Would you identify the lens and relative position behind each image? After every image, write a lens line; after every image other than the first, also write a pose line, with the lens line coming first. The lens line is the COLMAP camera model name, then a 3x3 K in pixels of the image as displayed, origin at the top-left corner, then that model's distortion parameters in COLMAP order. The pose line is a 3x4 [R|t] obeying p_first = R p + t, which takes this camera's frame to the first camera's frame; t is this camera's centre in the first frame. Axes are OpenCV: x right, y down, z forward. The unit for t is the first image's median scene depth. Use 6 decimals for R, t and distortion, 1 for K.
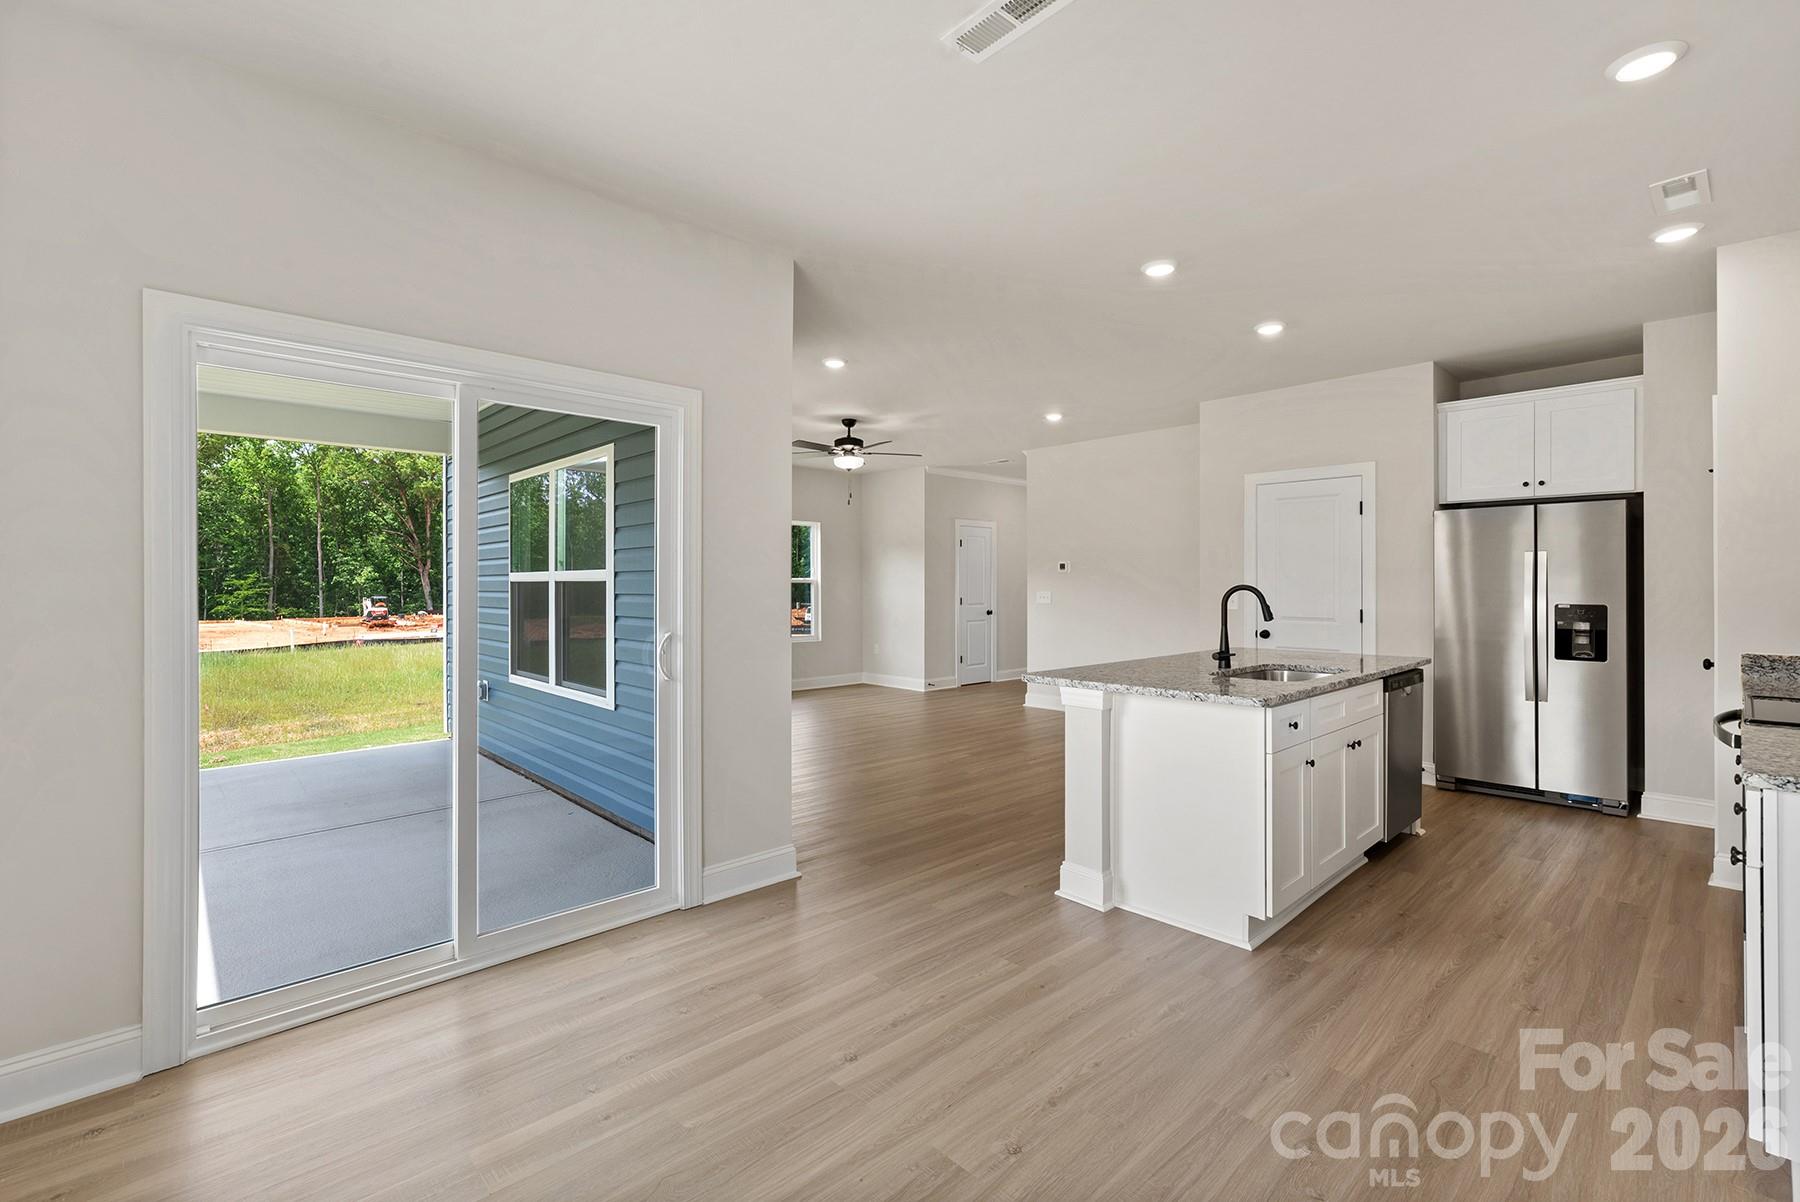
lens RADIAL K [[782.7, 0, 893.6], [0, 782.7, 587.3], [0, 0, 1]] dist [0.001156, 0.000166]
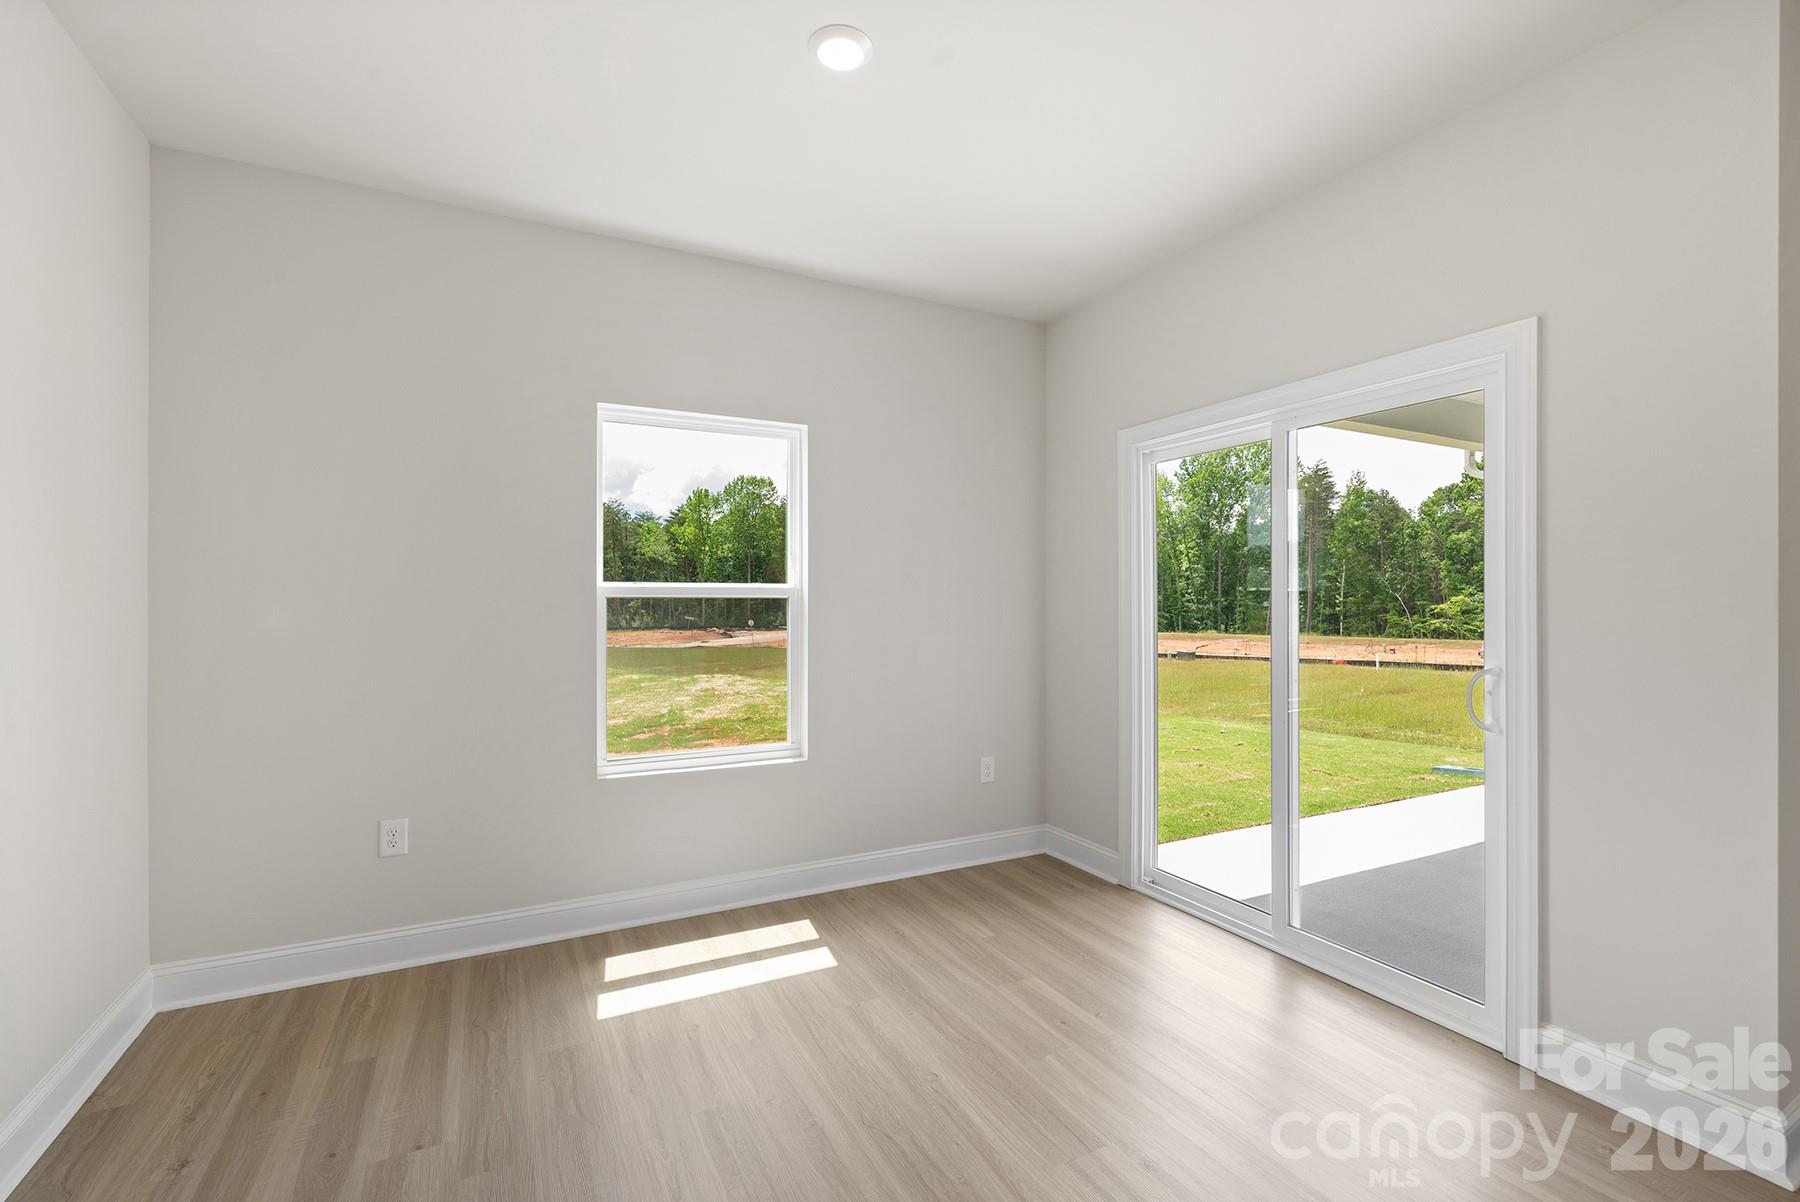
lens RADIAL K [[782.7, 0, 899.4], [0, 782.7, 604.4], [0, 0, 1]] dist [0.001156, 0.000166]
pose [[-0.267330, 0.003632, -0.963598, 0.635513], [-0.003727, 0.999982, 0.004803, -0.002259], [0.963598, 0.004875, -0.267311, 0.751255]]
